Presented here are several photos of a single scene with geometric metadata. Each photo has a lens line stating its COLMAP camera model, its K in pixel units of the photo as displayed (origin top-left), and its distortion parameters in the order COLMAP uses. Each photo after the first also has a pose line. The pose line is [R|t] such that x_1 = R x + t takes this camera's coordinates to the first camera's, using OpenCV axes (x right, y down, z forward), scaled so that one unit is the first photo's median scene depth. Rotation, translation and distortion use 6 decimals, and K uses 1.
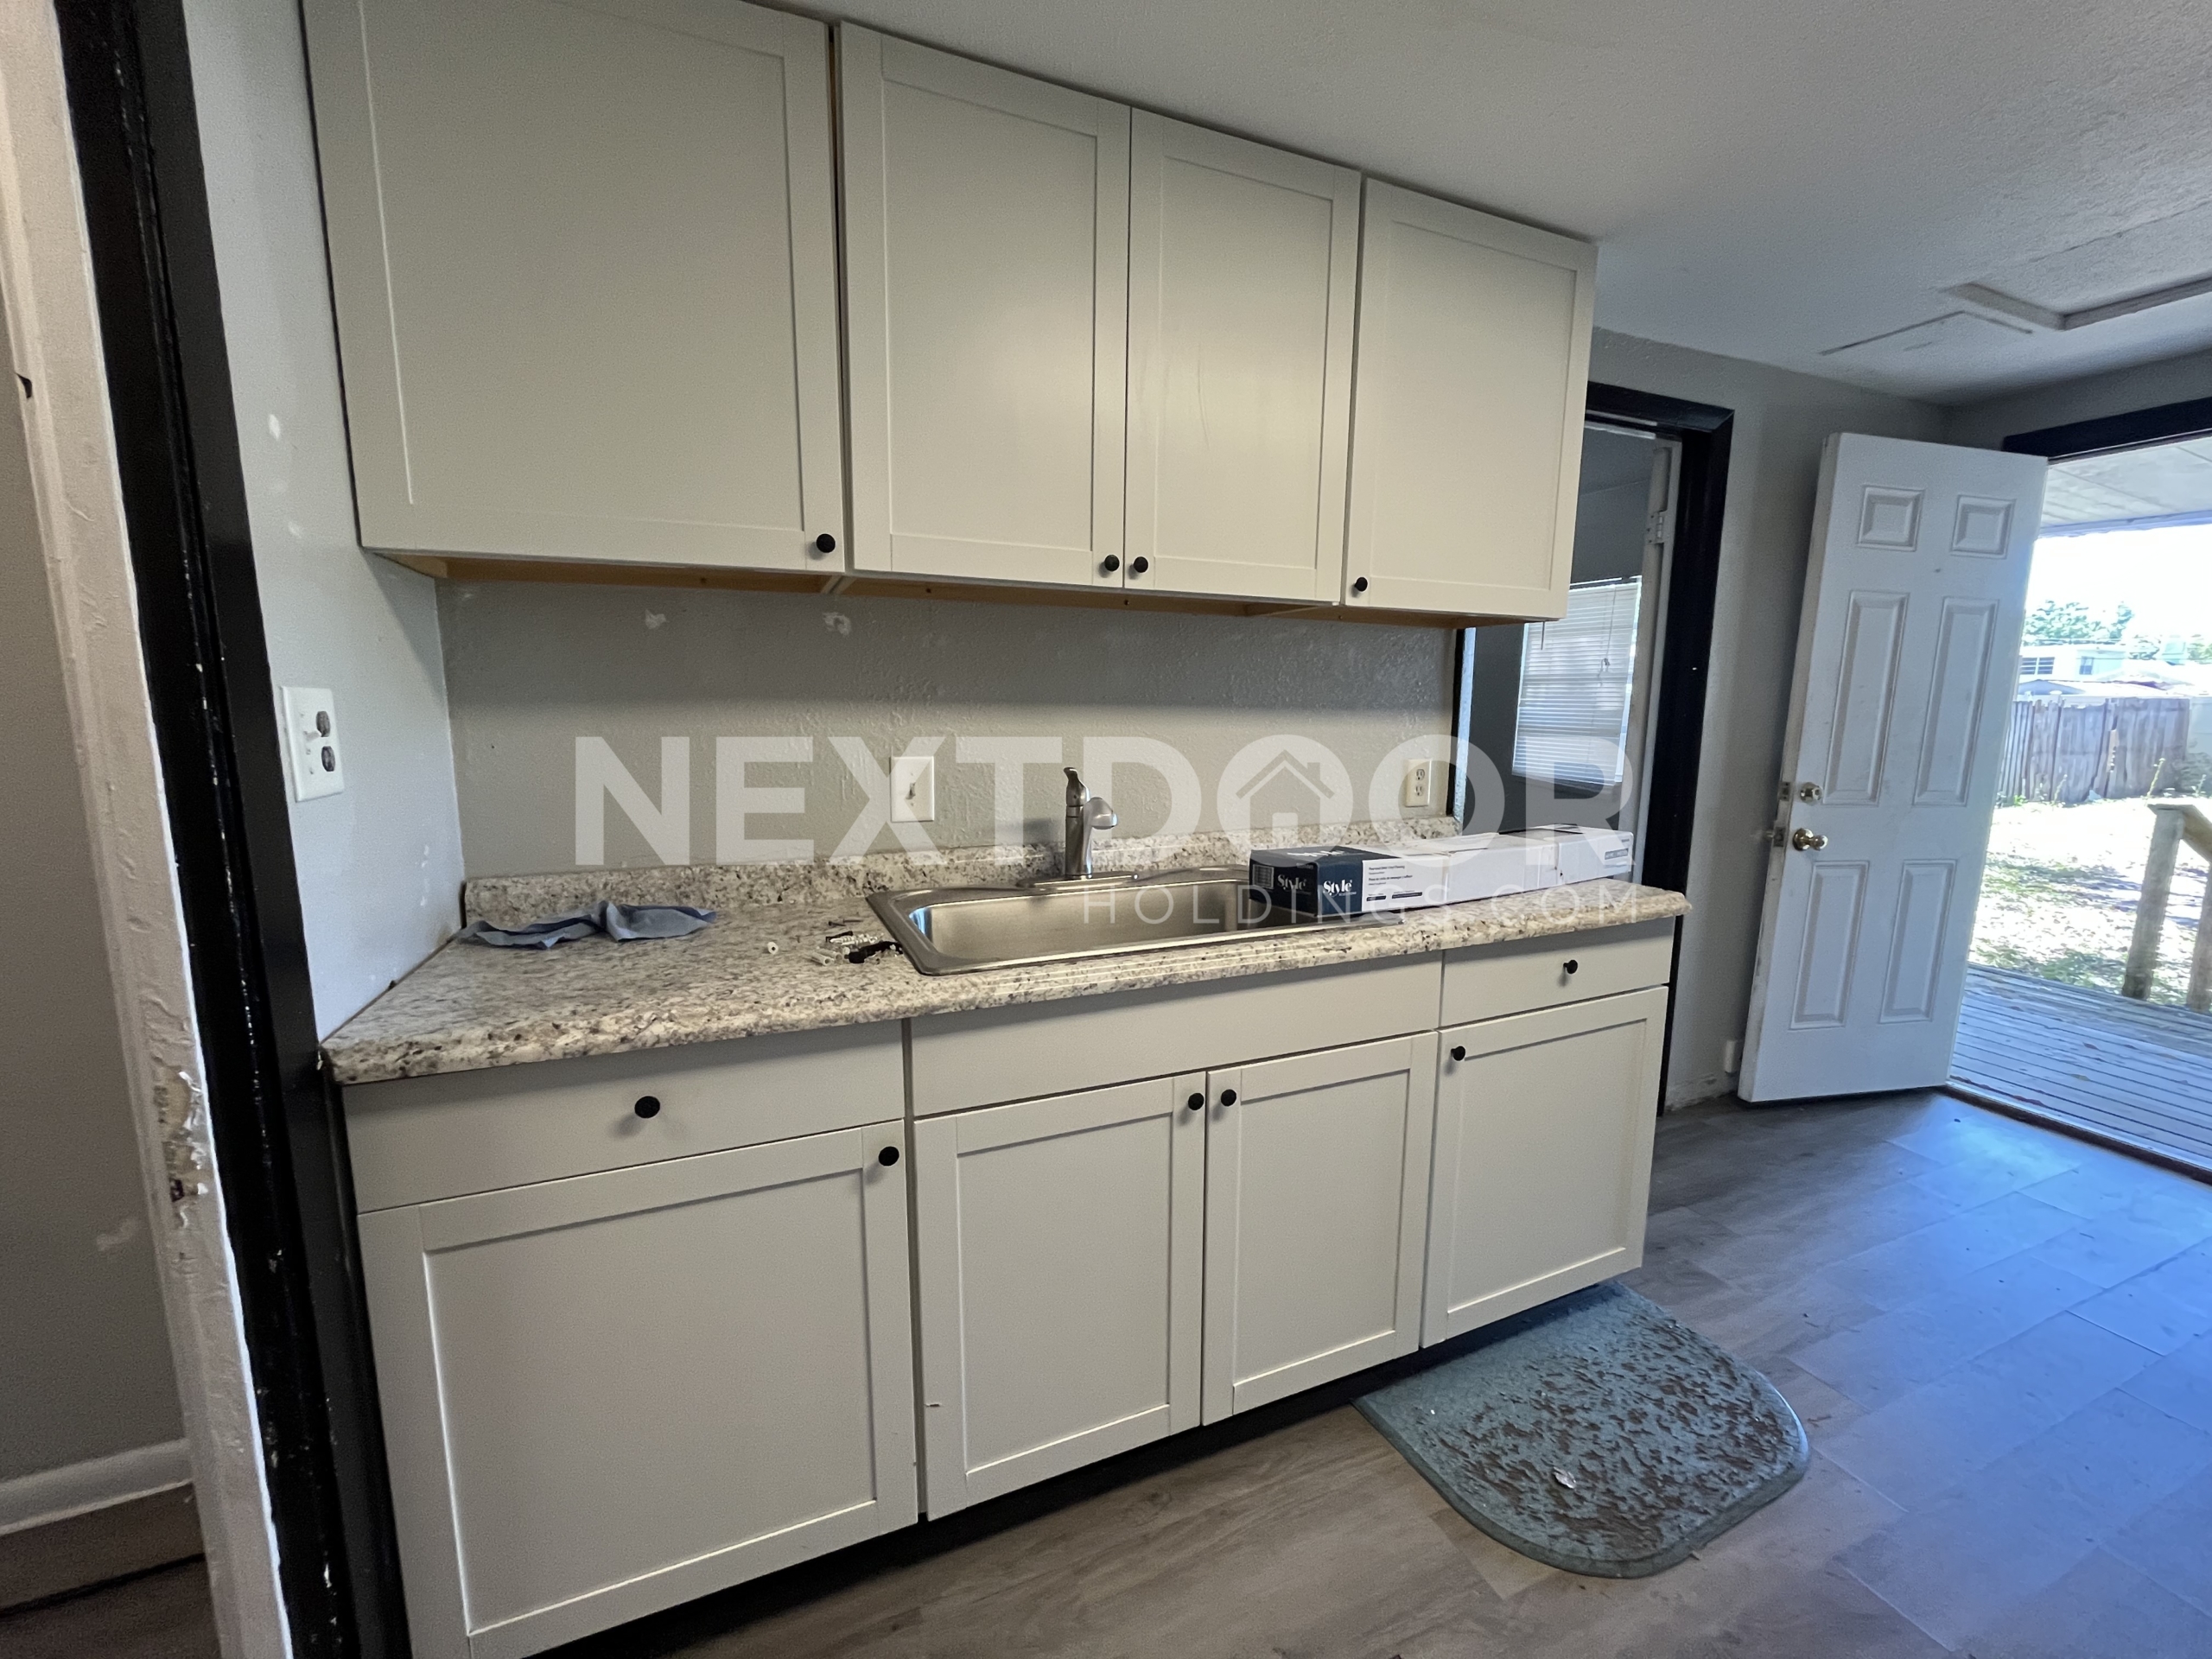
lens RADIAL K [[894.5, 0, 1102.6], [0, 894.5, 832.6], [0, 0, 1]] dist [-0.001814, -0.000353]
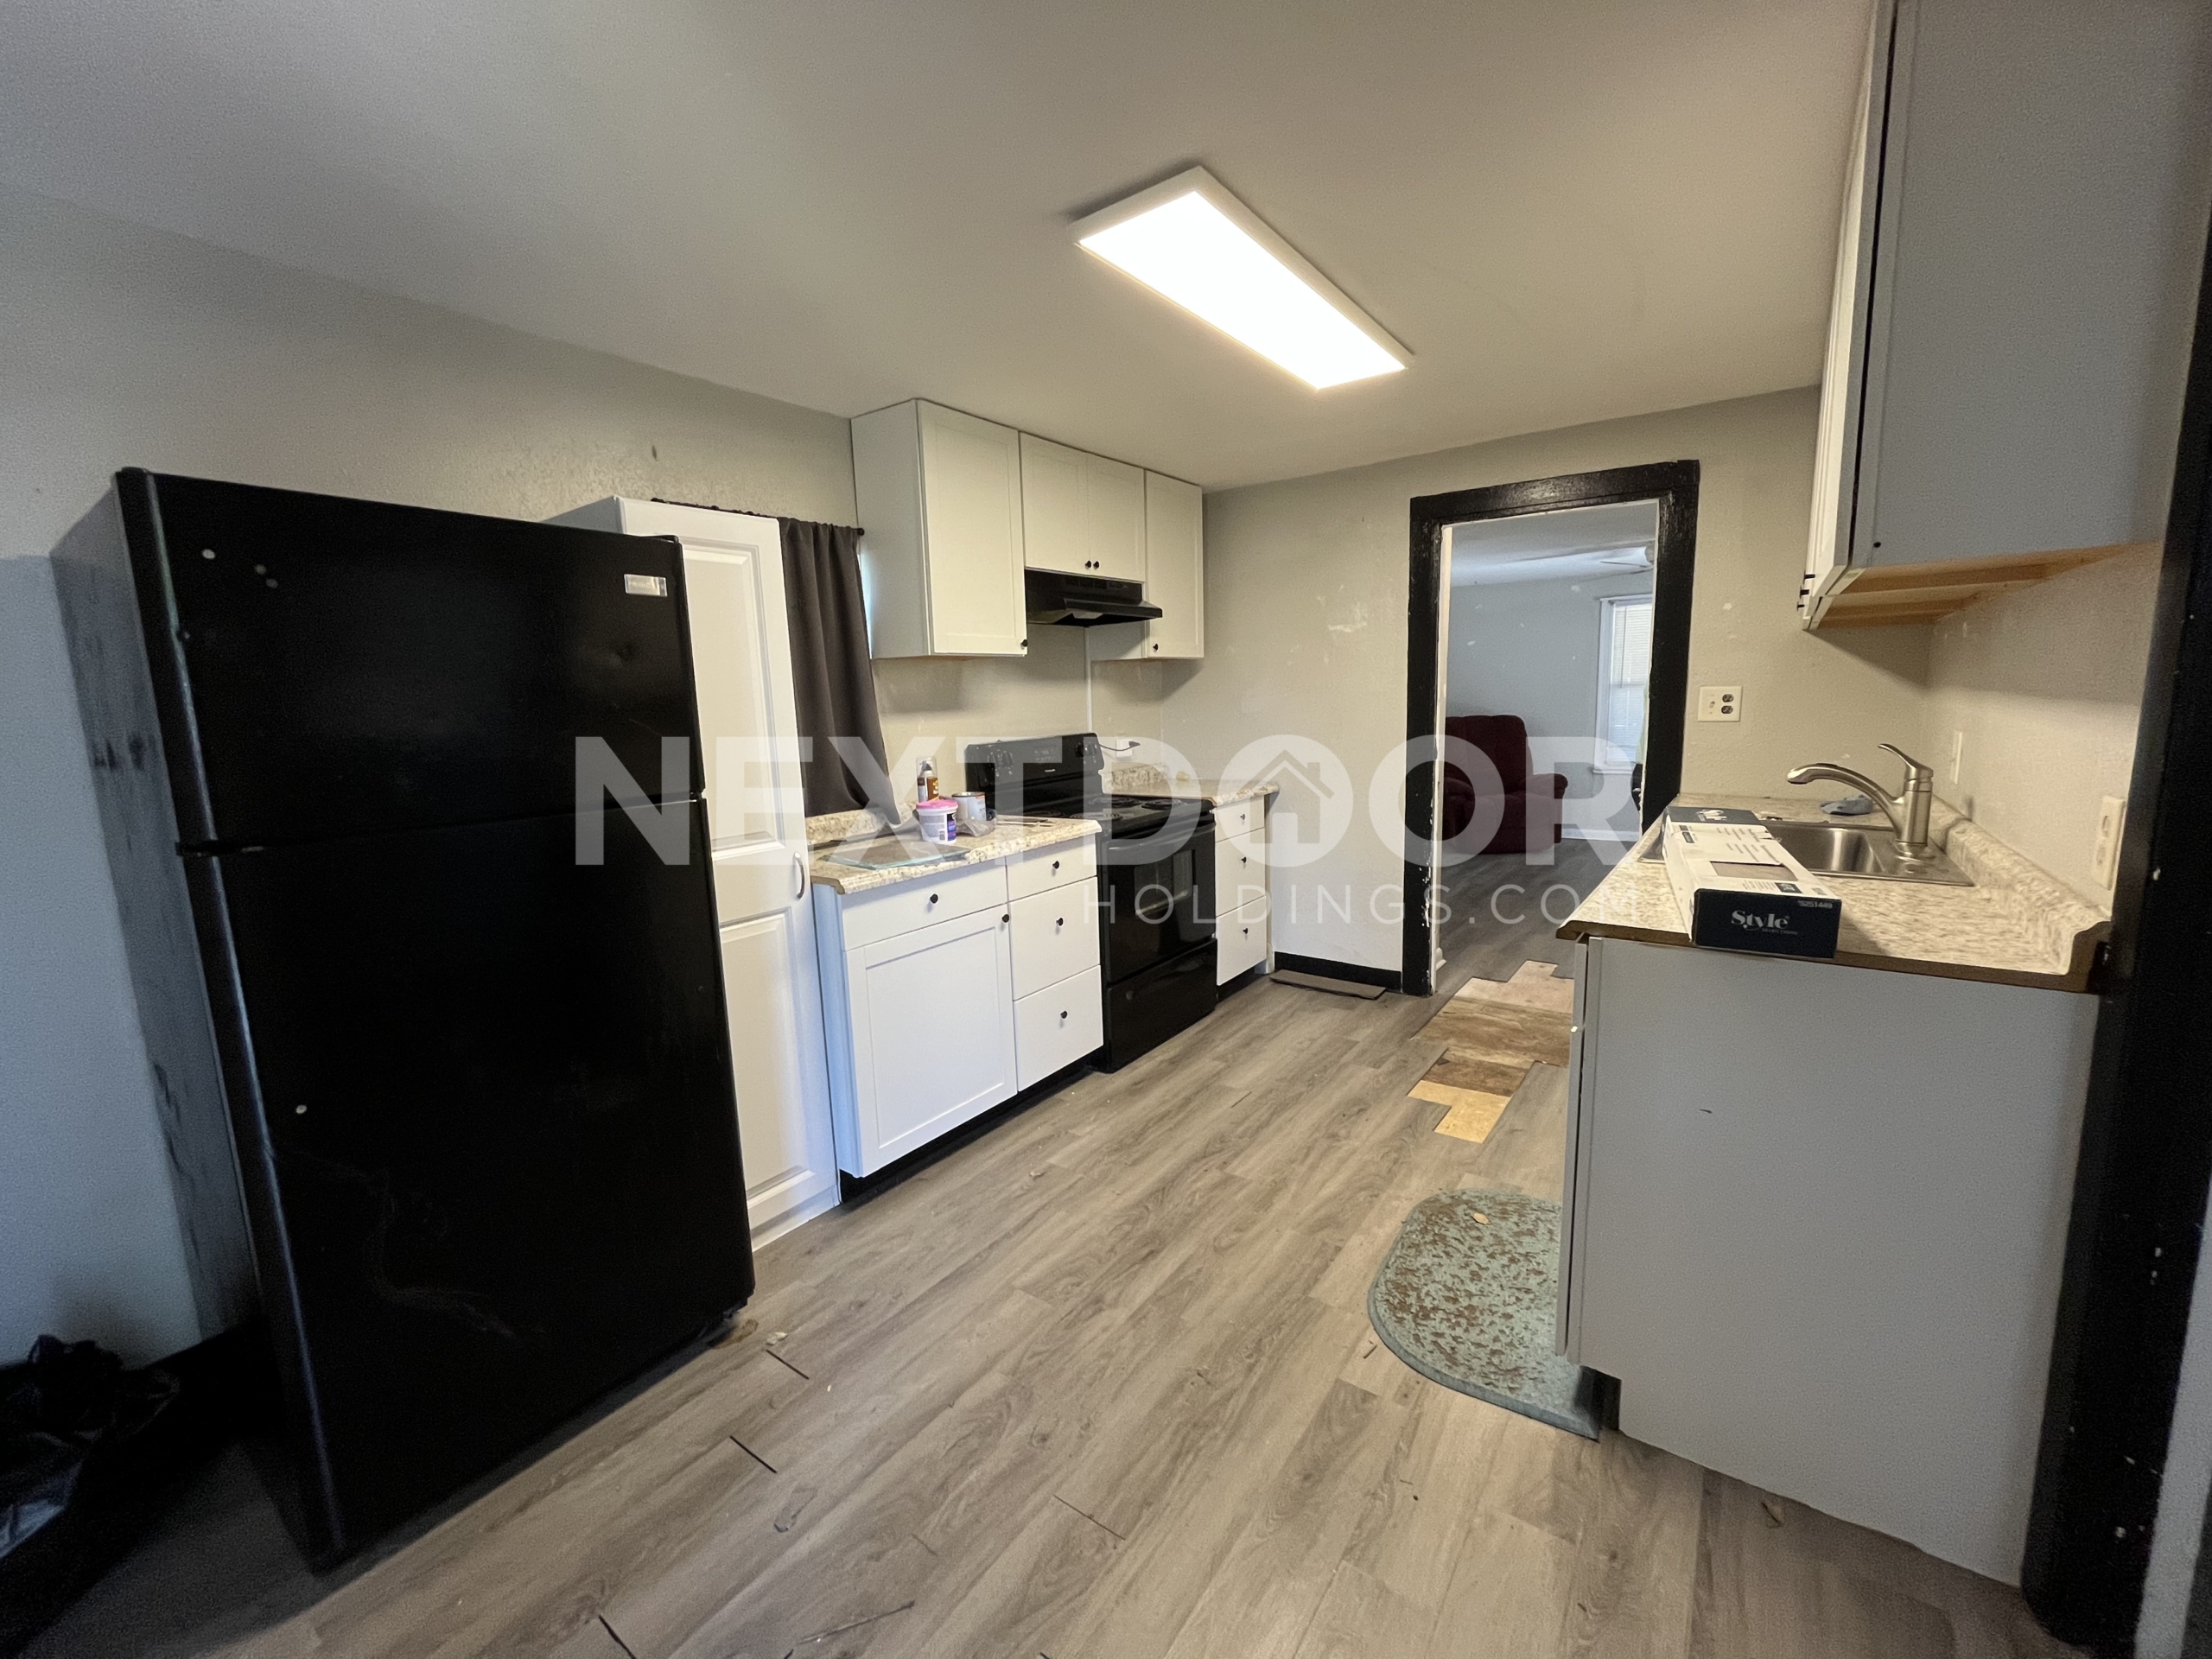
lens RADIAL K [[894.5, 0, 1099.0], [0, 894.5, 825.7], [0, 0, 1]] dist [-0.001814, -0.000353]
pose [[-0.863199, 0.091201, -0.496559, 1.678237], [-0.051009, 0.962761, 0.265499, -0.263601], [0.502281, 0.254507, -0.826402, 1.673661]]
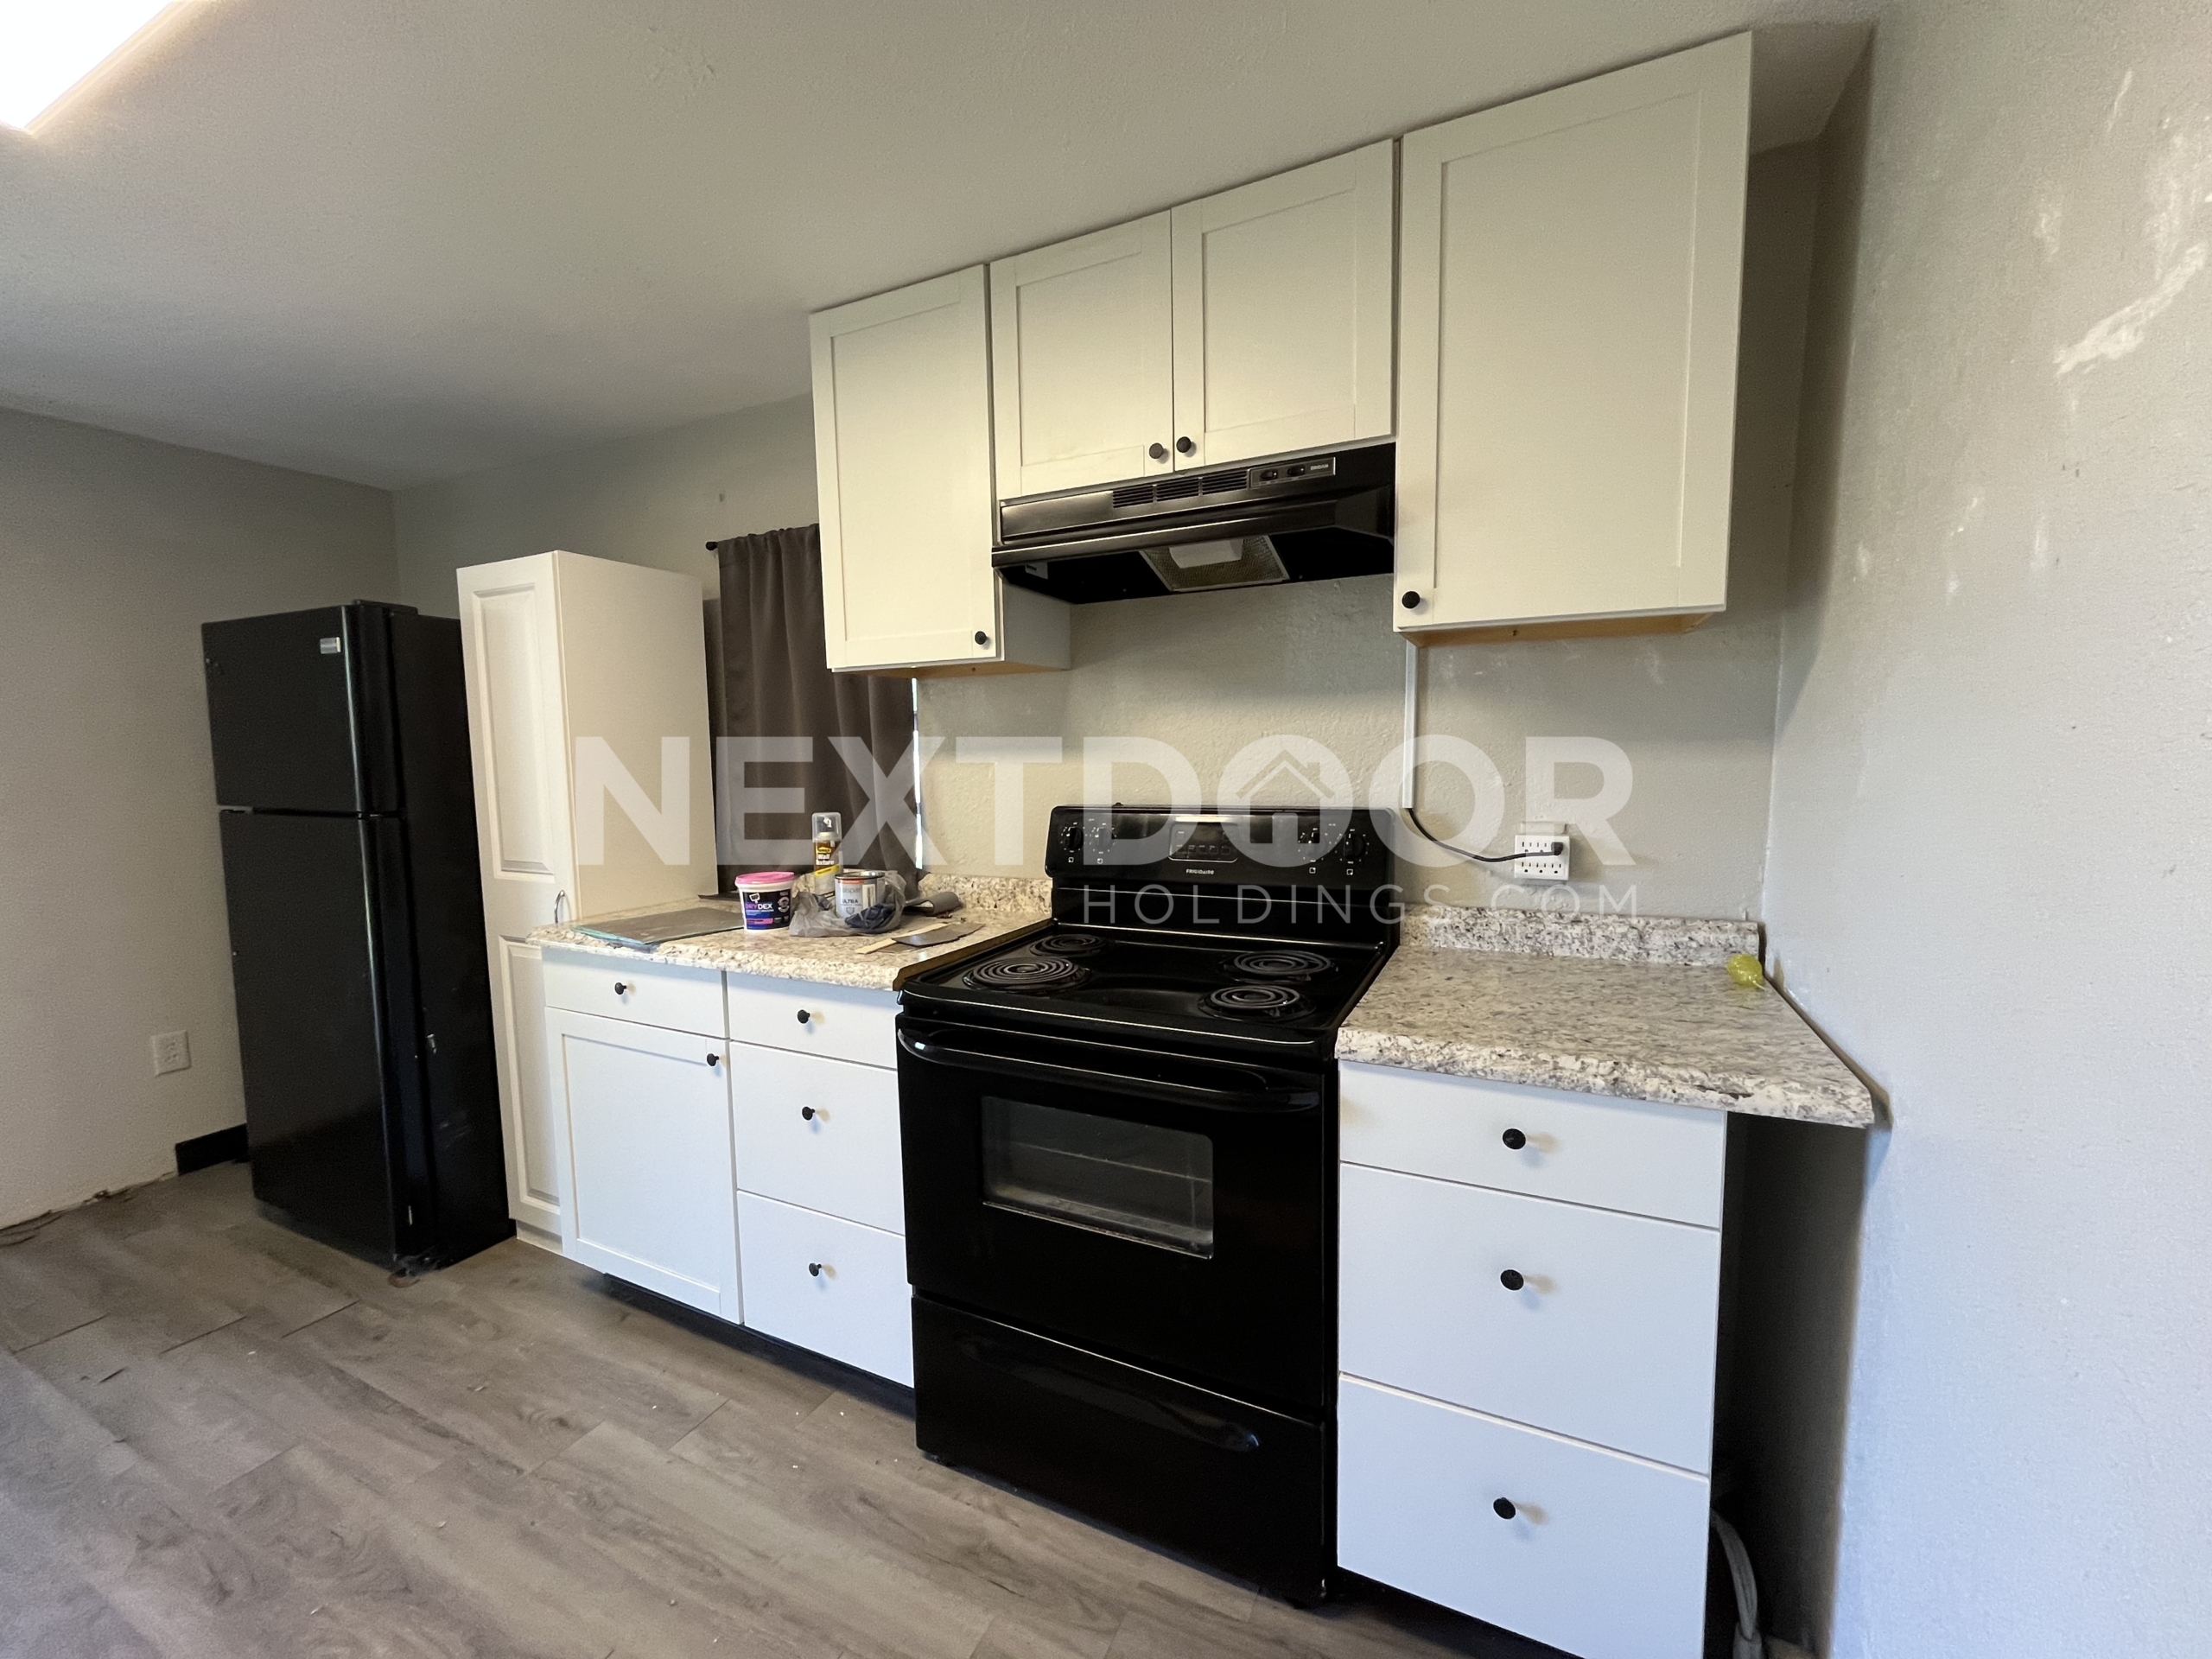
lens RADIAL K [[894.5, 0, 1107.4], [0, 894.5, 833.4], [0, 0, 1]] dist [-0.001814, -0.000353]
pose [[-0.657609, -0.075074, 0.749610, -0.240416], [0.115789, 0.973127, 0.199037, -0.078507], [-0.744408, 0.217685, -0.631244, 0.461238]]
